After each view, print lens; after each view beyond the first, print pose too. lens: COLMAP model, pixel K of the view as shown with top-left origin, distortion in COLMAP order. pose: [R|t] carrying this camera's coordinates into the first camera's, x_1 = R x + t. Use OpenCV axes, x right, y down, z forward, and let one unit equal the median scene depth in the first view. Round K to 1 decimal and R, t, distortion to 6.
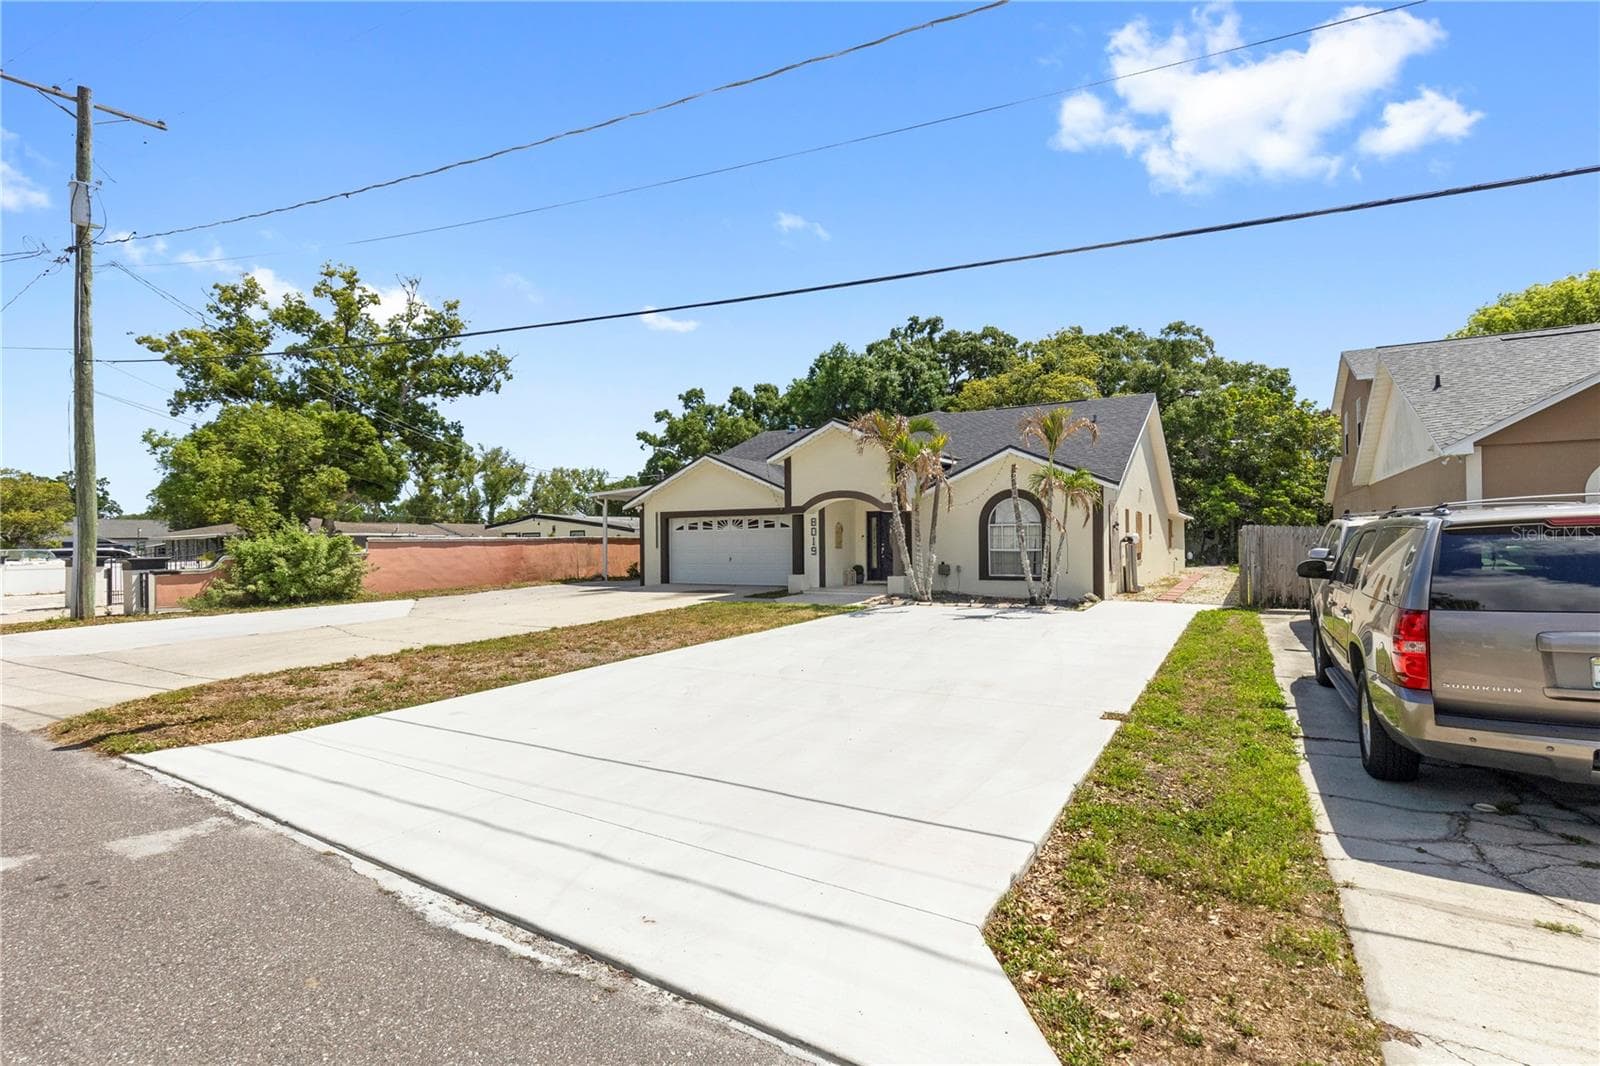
lens RADIAL K [[747.7, 0, 800.0], [0, 747.7, 533.0], [0, 0, 1]] dist [-0.002396, -0.000096]
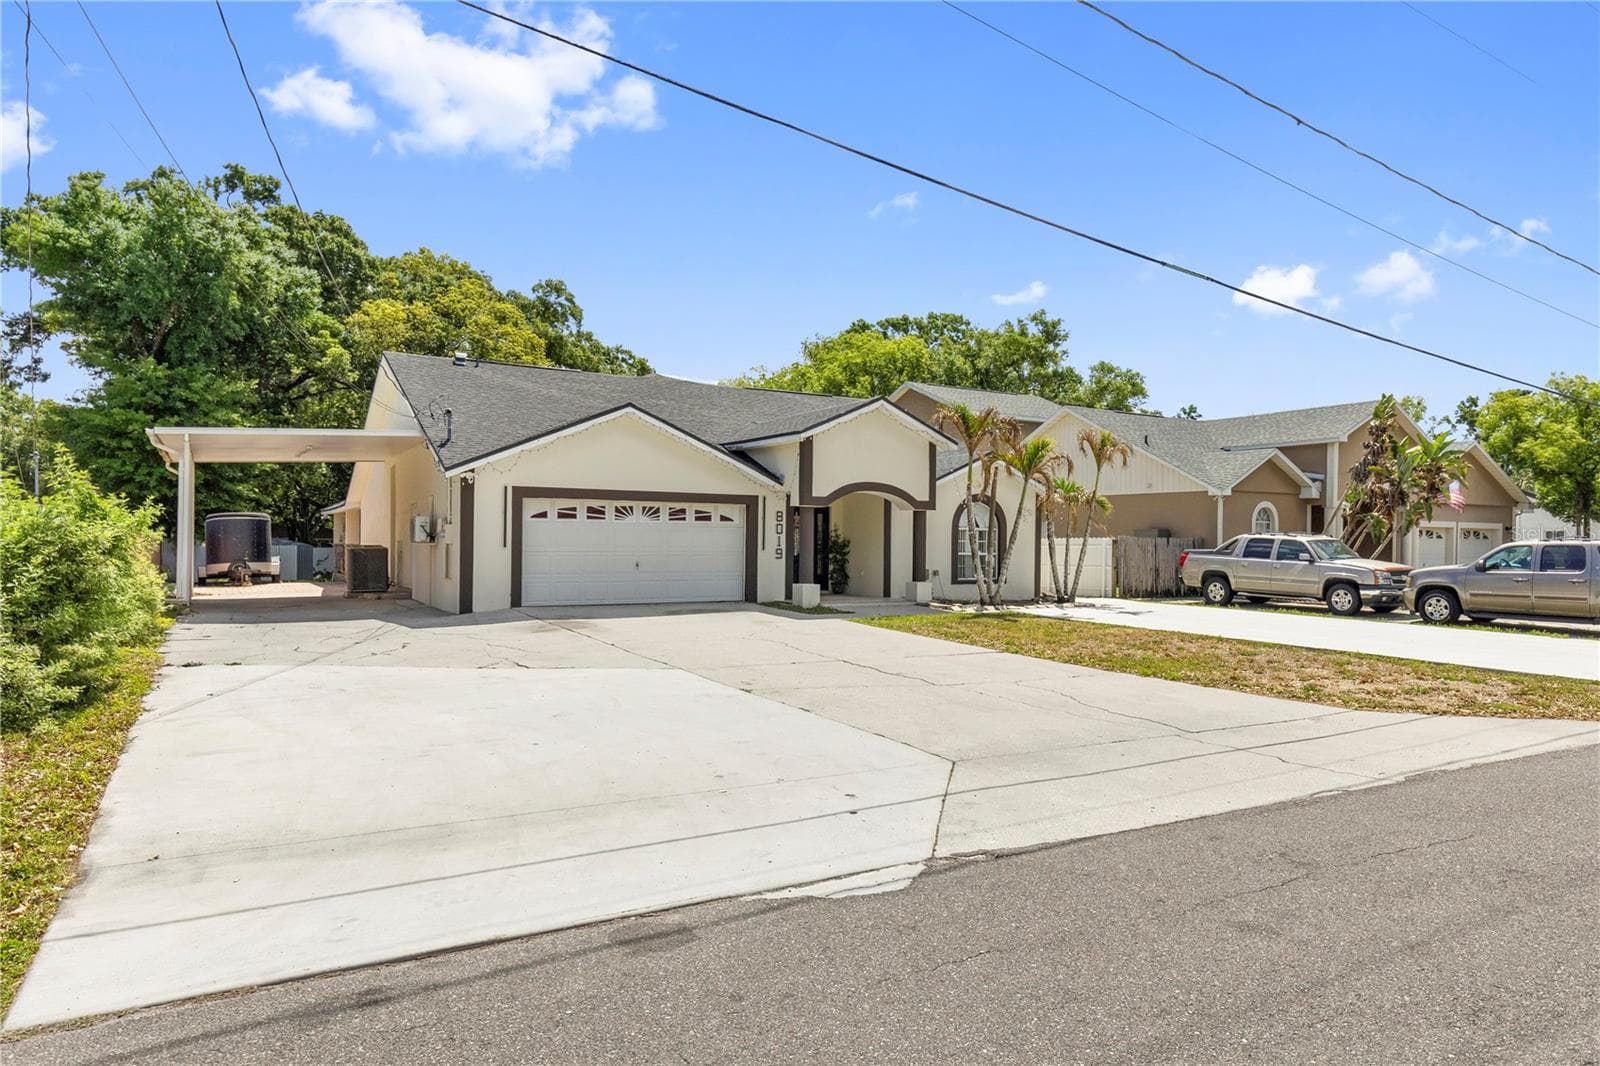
lens RADIAL K [[1026.8, 0, 856.2], [0, 1026.8, 536.0], [0, 0, 1]] dist [-0.003576, -0.001350]
pose [[0.444735, 0.020207, 0.895434, -0.601244], [-0.023522, 0.999664, -0.010877, 0.010240], [-0.895353, -0.016226, 0.445061, 0.308423]]
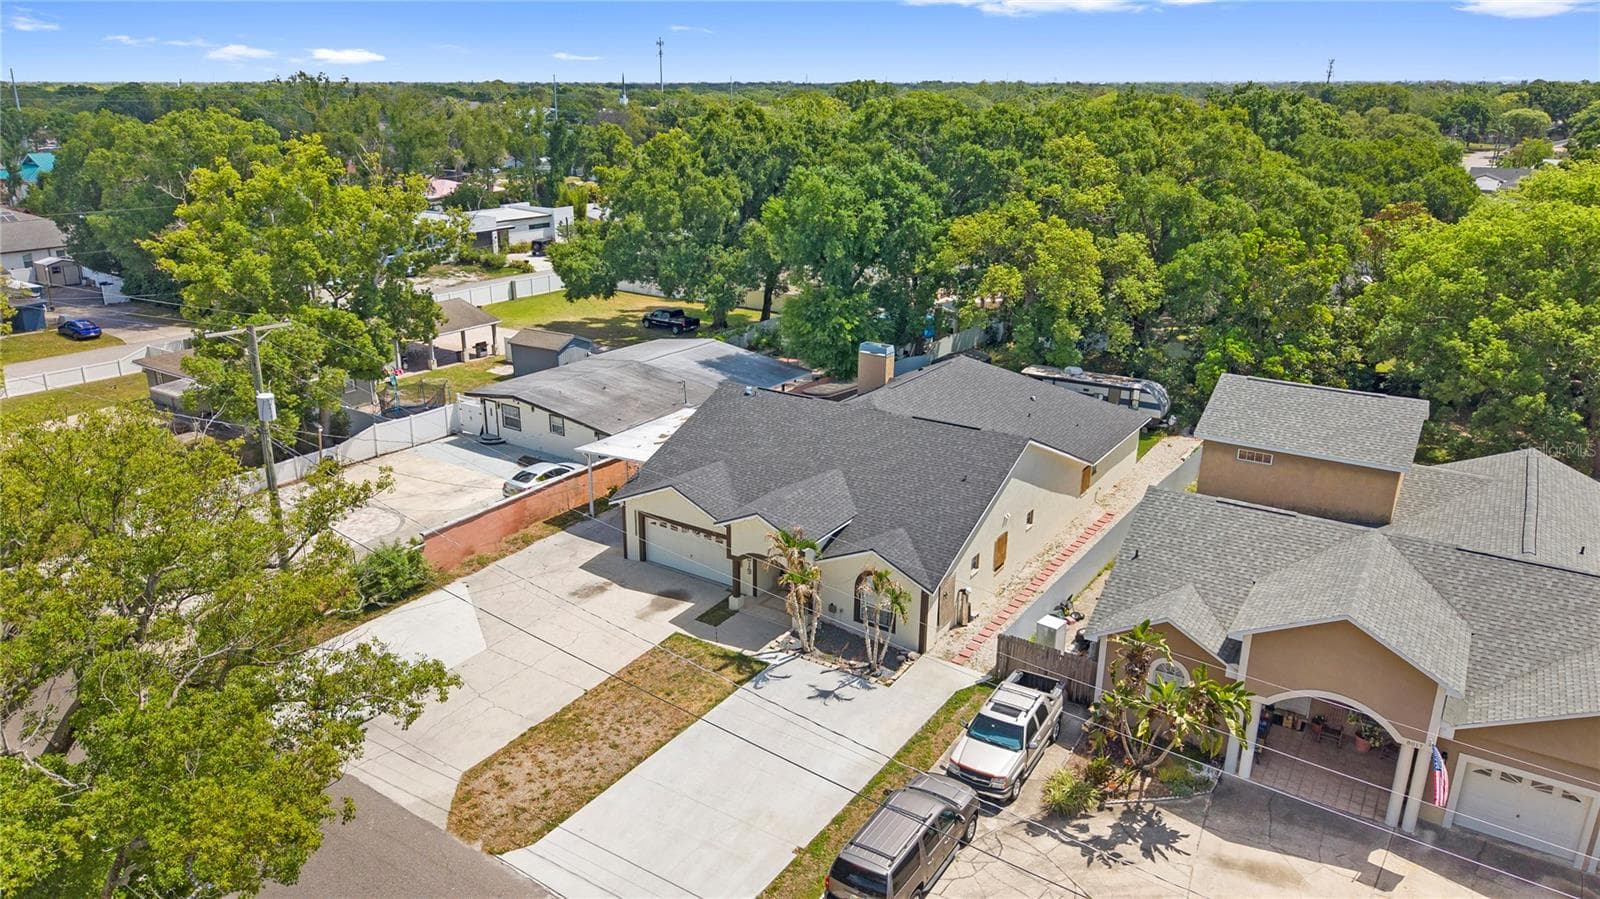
lens RADIAL K [[1079.0, 0, 775.5], [0, 1079.0, 425.9], [0, 0, 1]] dist [0.002689, 0.001585]
pose [[0.998709, 0.032875, -0.038720, 0.092847], [-0.019007, 0.948802, 0.315300, -0.591065], [0.047103, -0.314157, 0.948202, -0.558995]]
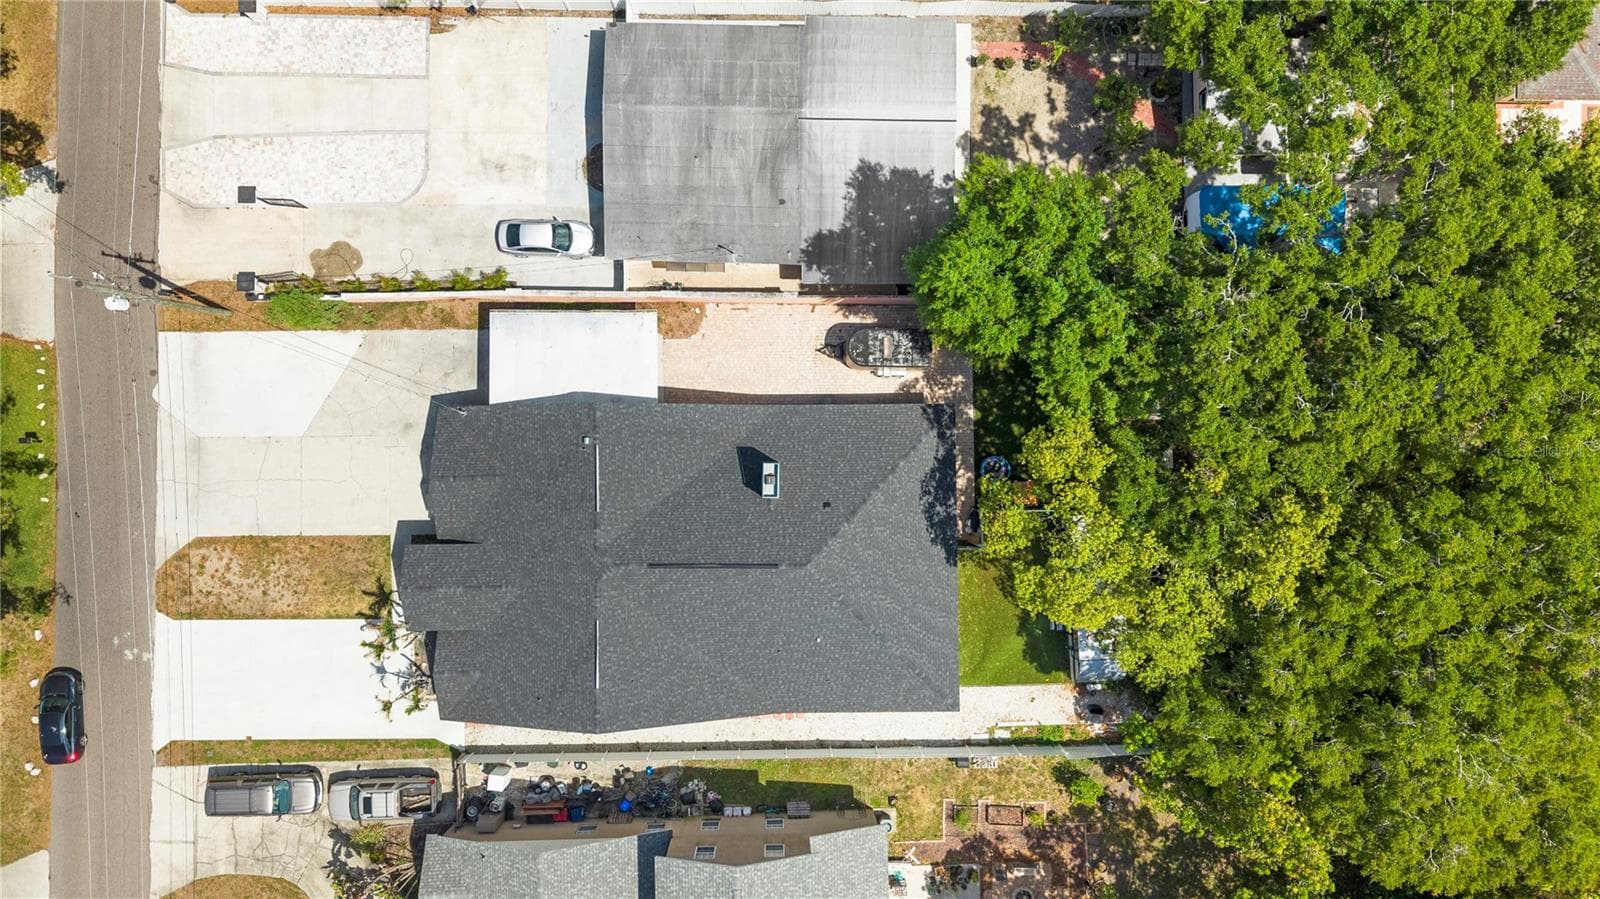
lens RADIAL K [[1079.0, 0, 775.5], [0, 1079.0, 425.9], [0, 0, 1]] dist [0.002689, 0.001585]
pose [[0.539775, 0.841759, 0.009210, 0.107462], [-0.022810, 0.003688, 0.999733, -1.740802], [0.841500, -0.539841, 0.021191, 1.166402]]
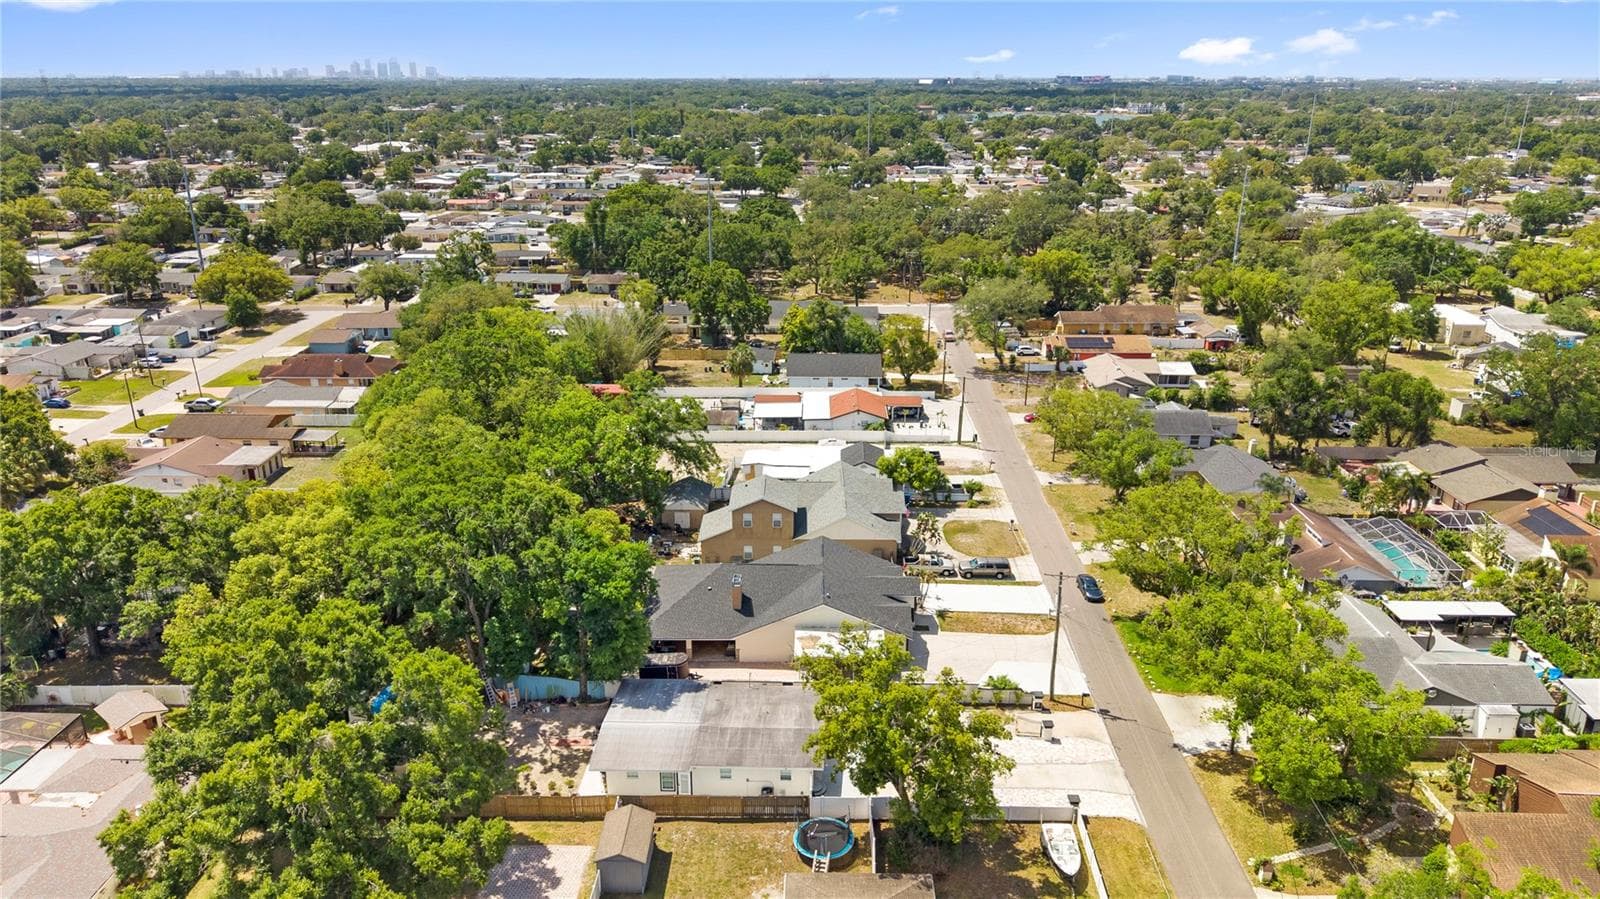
lens RADIAL K [[1079.0, 0, 775.5], [0, 1079.0, 425.9], [0, 0, 1]] dist [0.002689, 0.001585]
pose [[-0.504486, -0.252178, 0.825773, -2.408060], [0.005156, 0.955500, 0.294945, -1.552316], [-0.863405, 0.153053, -0.480736, 2.524957]]
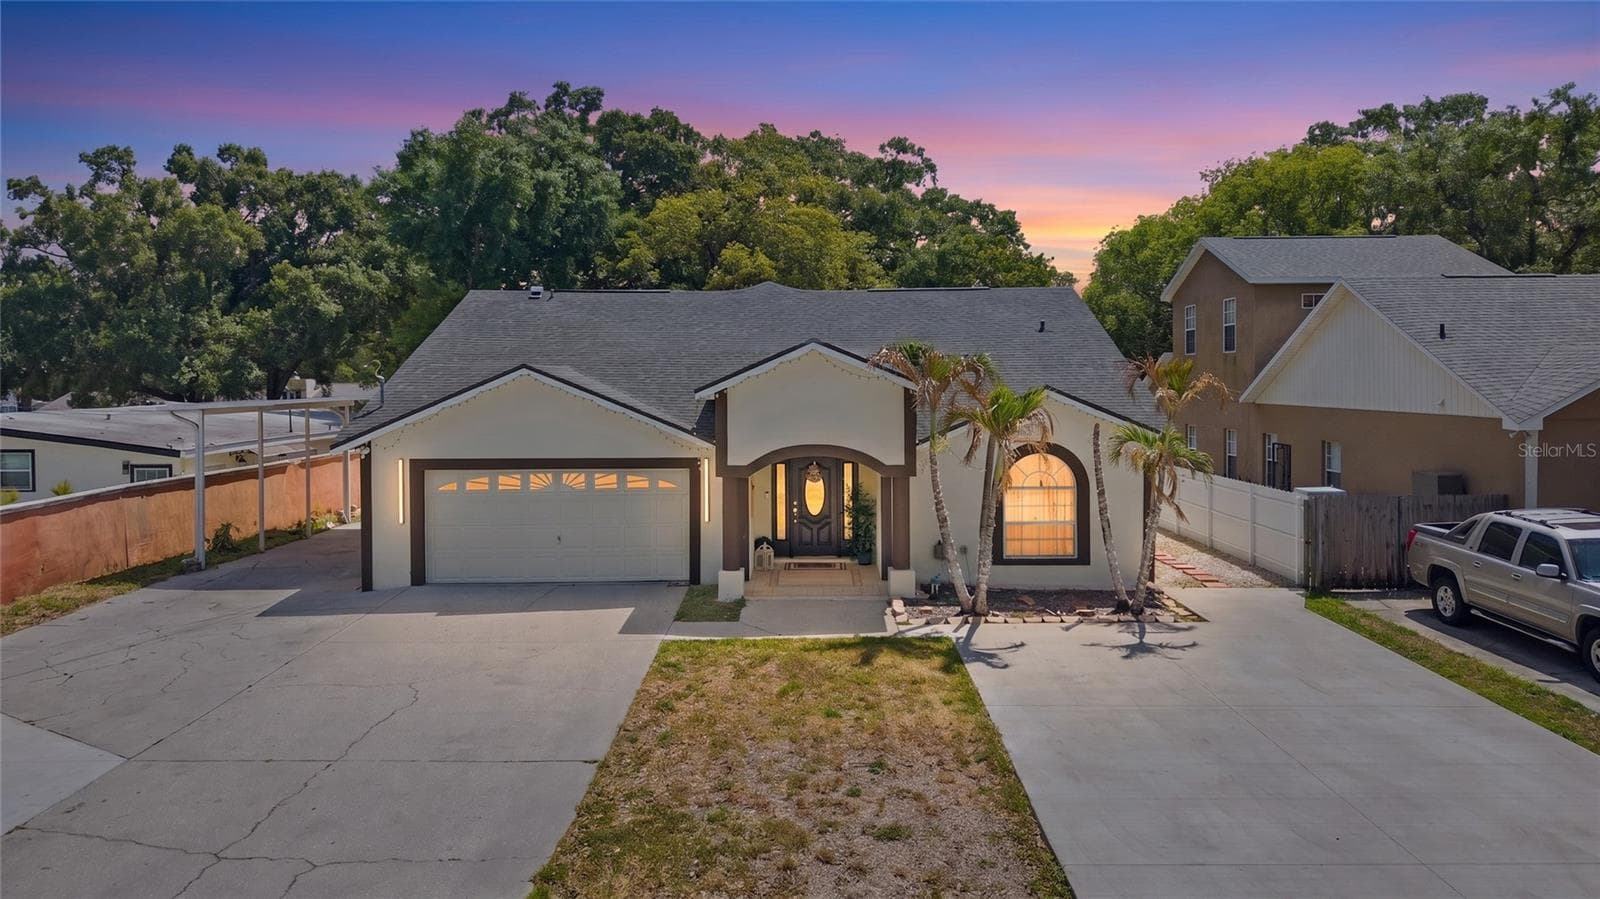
lens RADIAL K [[1120.5, 0, 801.2], [0, 1120.5, 395.6], [0, 0, 1]] dist [-0.011198, -0.005077]
pose [[0.859011, -0.006961, 0.511909, -0.278498], [-0.006341, 0.999686, 0.024235, -0.075083], [-0.511917, -0.024064, 0.858698, 0.103354]]
